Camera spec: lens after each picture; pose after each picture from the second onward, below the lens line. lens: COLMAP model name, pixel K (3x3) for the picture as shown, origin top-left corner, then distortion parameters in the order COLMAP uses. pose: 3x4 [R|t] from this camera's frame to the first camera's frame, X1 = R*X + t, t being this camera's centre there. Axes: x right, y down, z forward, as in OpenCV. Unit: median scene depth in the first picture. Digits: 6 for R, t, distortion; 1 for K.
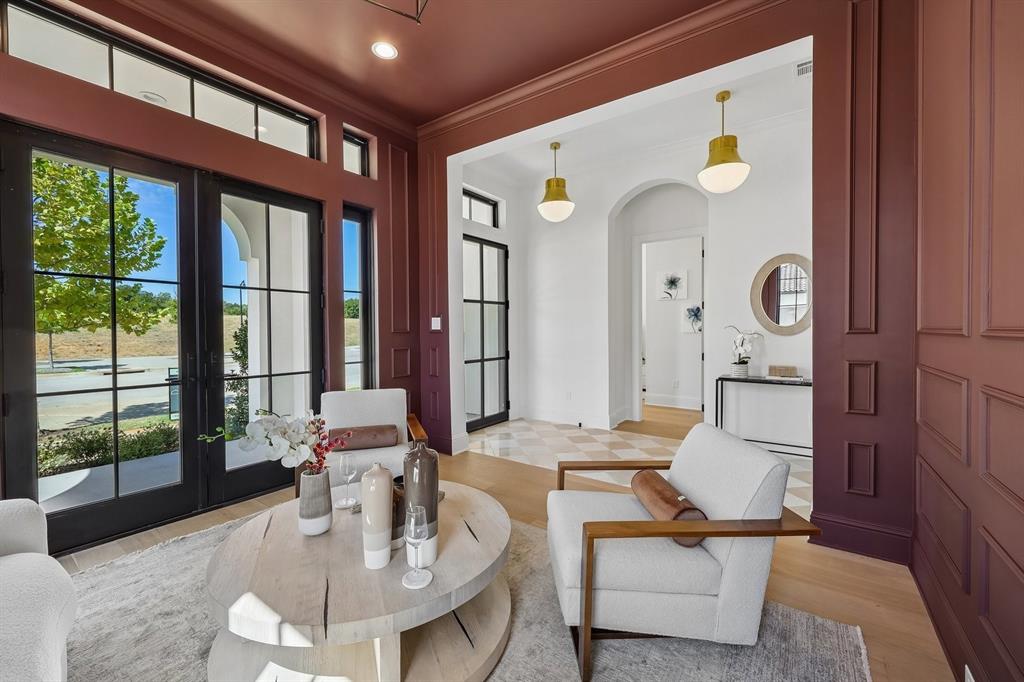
lens RADIAL K [[414.4, 0, 512.9], [0, 414.4, 338.0], [0, 0, 1]] dist [0.000109, -0.000033]
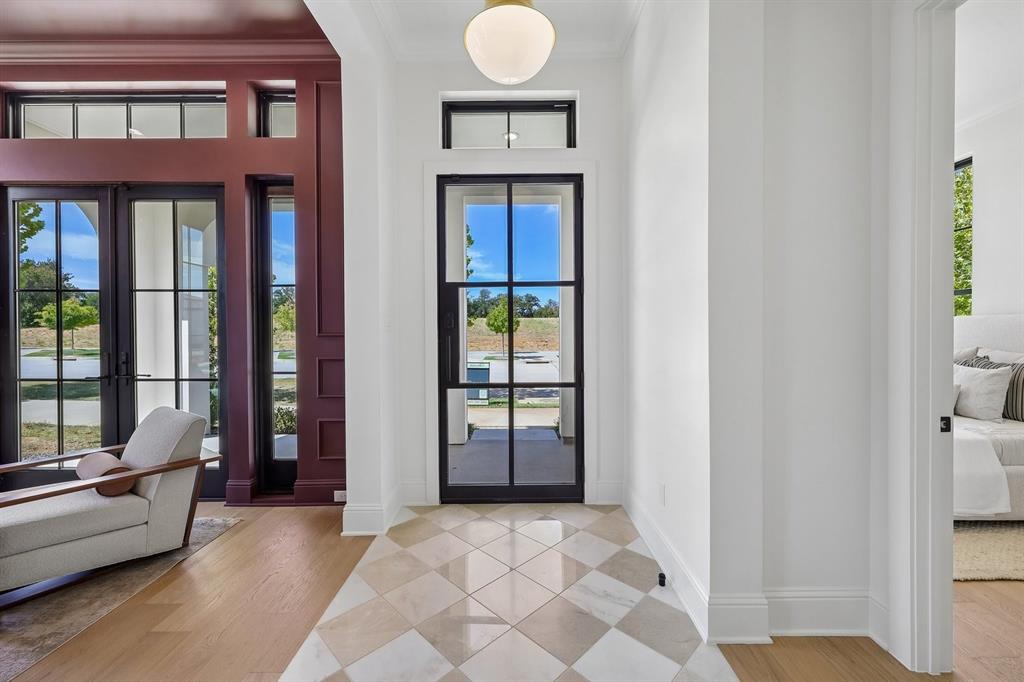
lens RADIAL K [[414.4, 0, 512.9], [0, 414.4, 333.7], [0, 0, 1]] dist [0.000109, -0.000033]
pose [[0.579247, 0.006231, -0.815128, 0.371636], [-0.015863, 0.999868, -0.003630, -0.014481], [0.814997, 0.015033, 0.579269, 0.624520]]
